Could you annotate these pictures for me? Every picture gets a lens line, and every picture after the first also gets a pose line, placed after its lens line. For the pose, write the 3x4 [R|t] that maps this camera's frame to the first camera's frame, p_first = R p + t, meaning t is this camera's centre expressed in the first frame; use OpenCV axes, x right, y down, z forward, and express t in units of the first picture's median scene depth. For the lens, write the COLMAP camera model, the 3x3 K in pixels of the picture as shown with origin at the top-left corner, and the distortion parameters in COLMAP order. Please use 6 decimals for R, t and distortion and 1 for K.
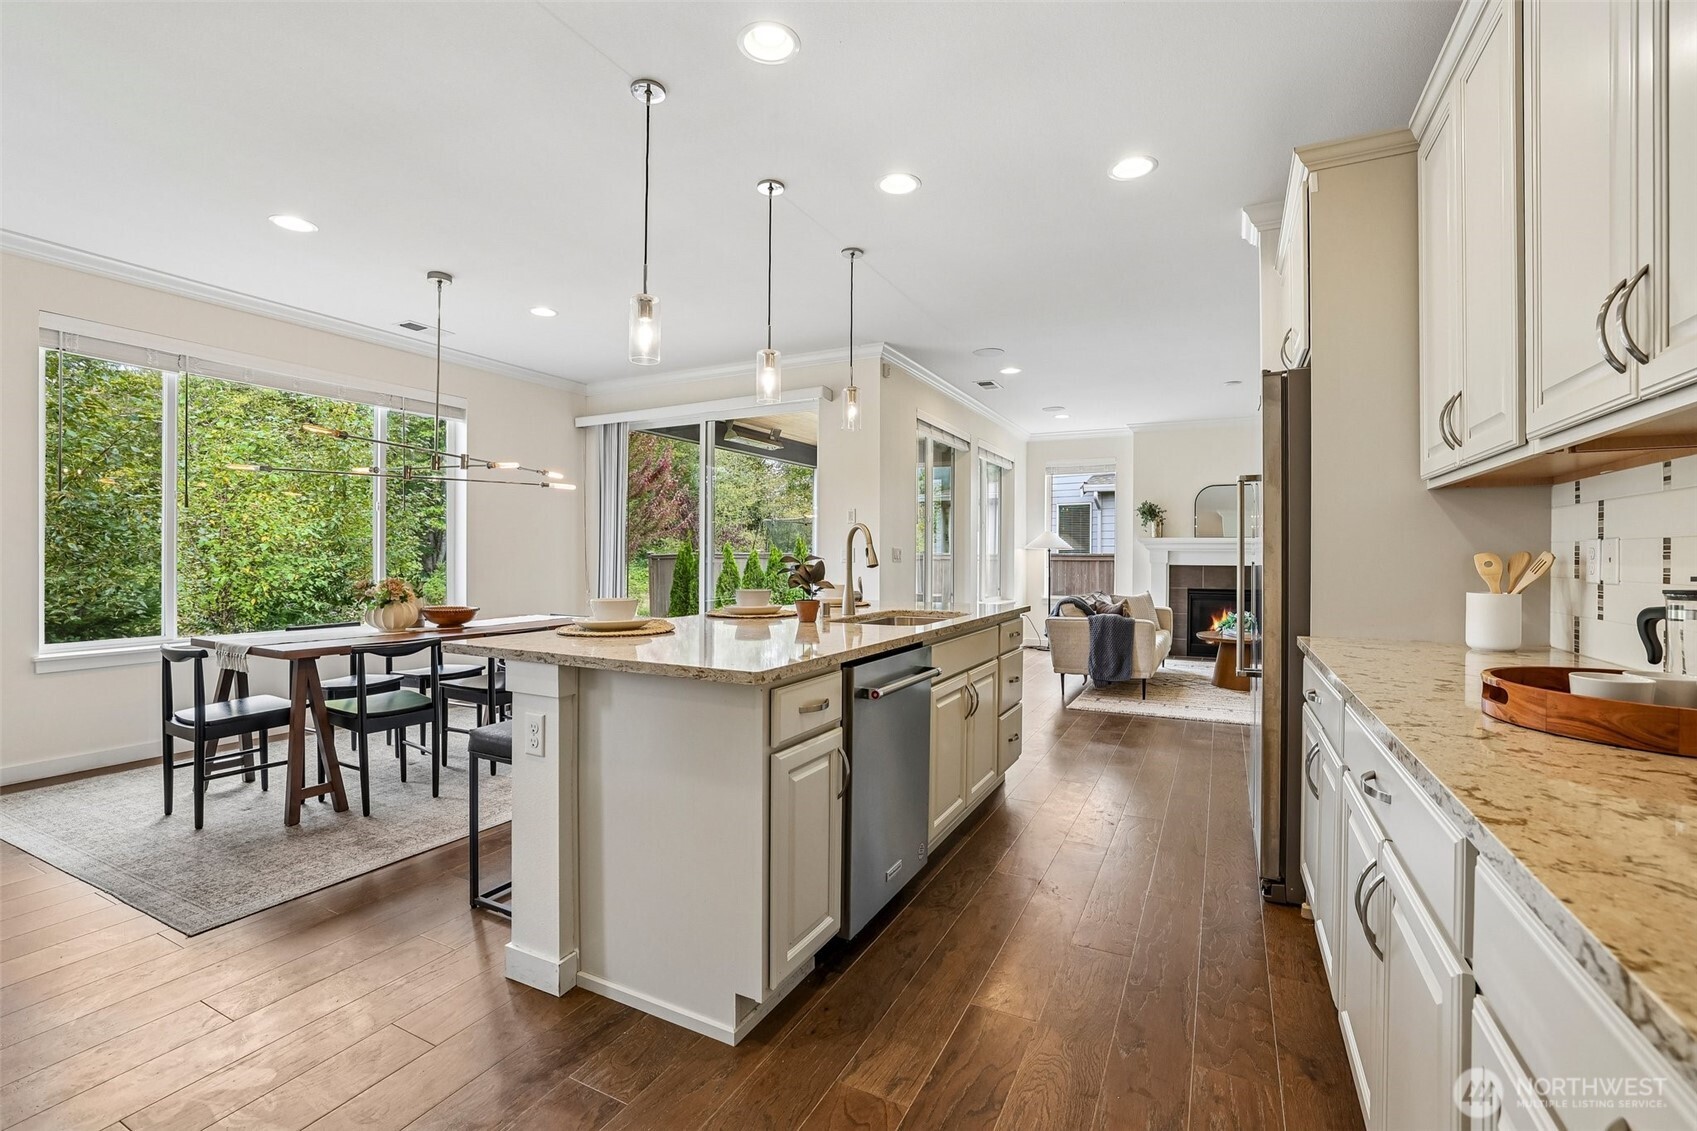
lens RADIAL K [[732.5, 0, 873.2], [0, 732.5, 560.2], [0, 0, 1]] dist [-0.009242, 0.006989]
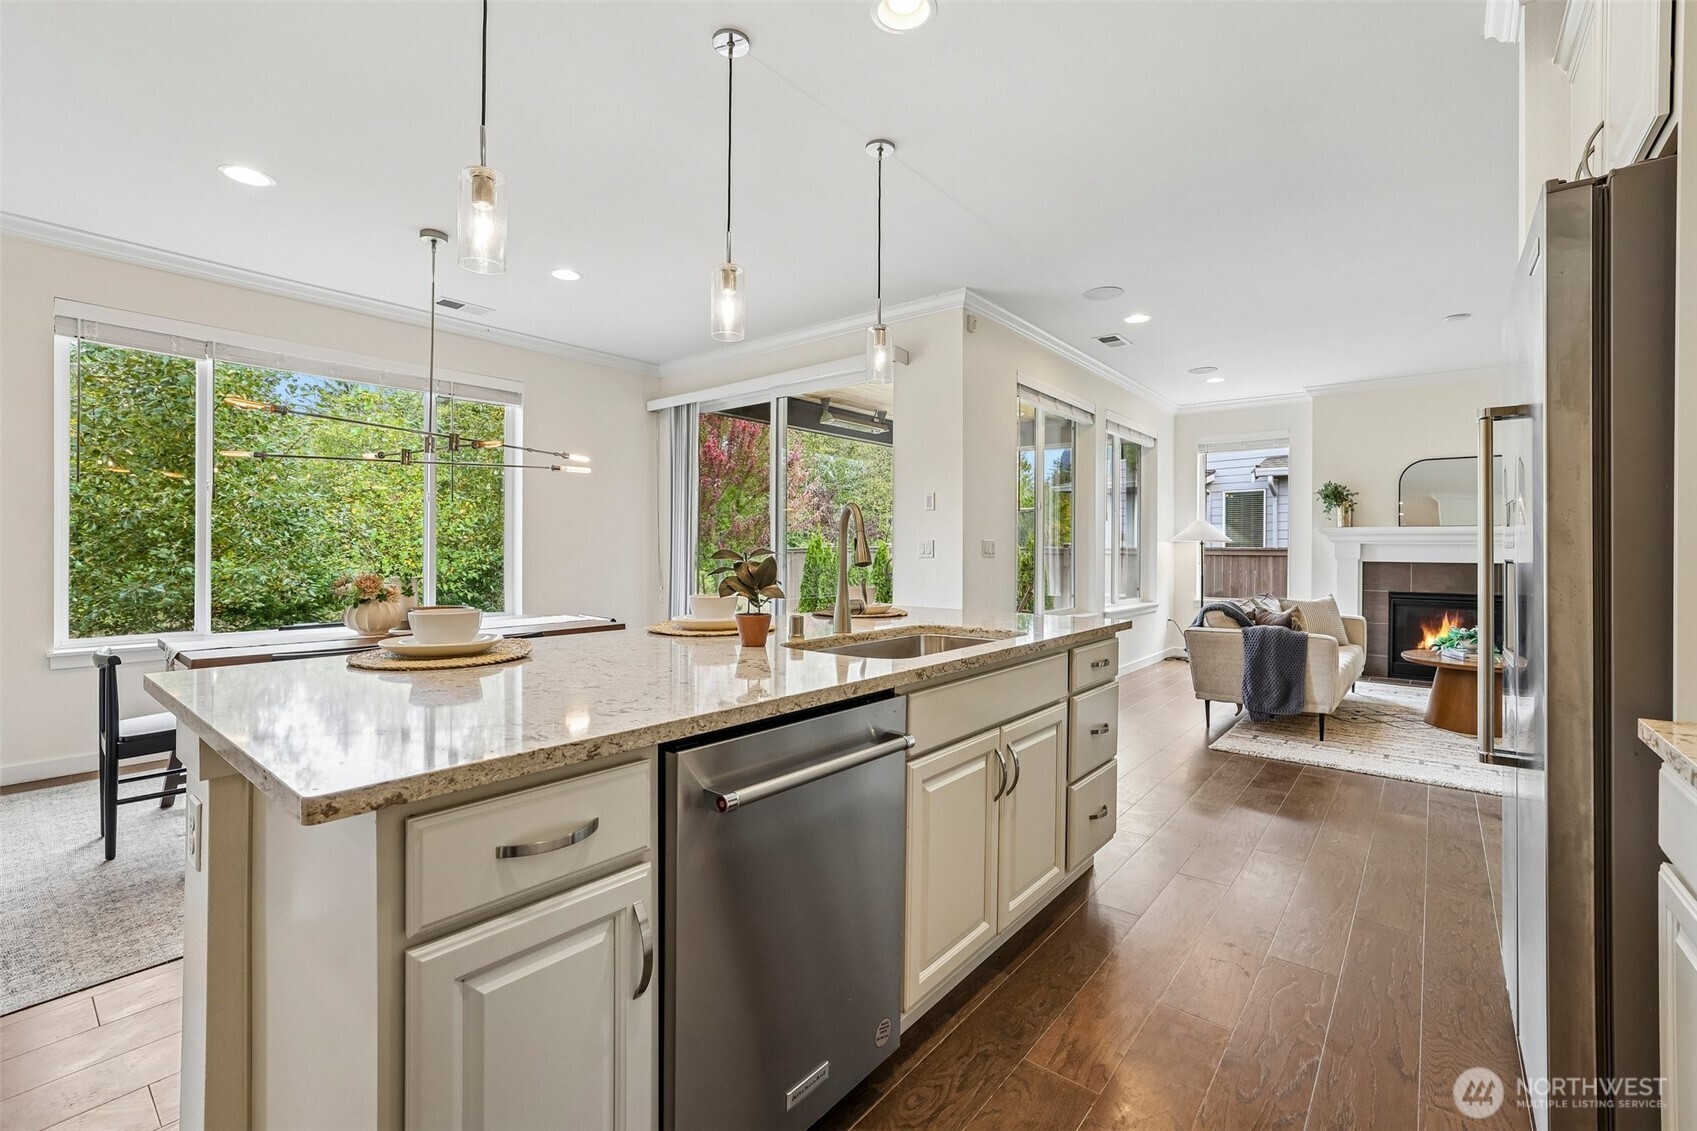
lens RADIAL K [[732.5, 0, 864.8], [0, 732.5, 551.6], [0, 0, 1]] dist [-0.009242, 0.006989]
pose [[0.976127, 0.001411, -0.217194, 0.081717], [-0.002202, 0.999992, -0.003401, -0.000783], [0.217188, 0.003798, 0.976122, 0.180671]]
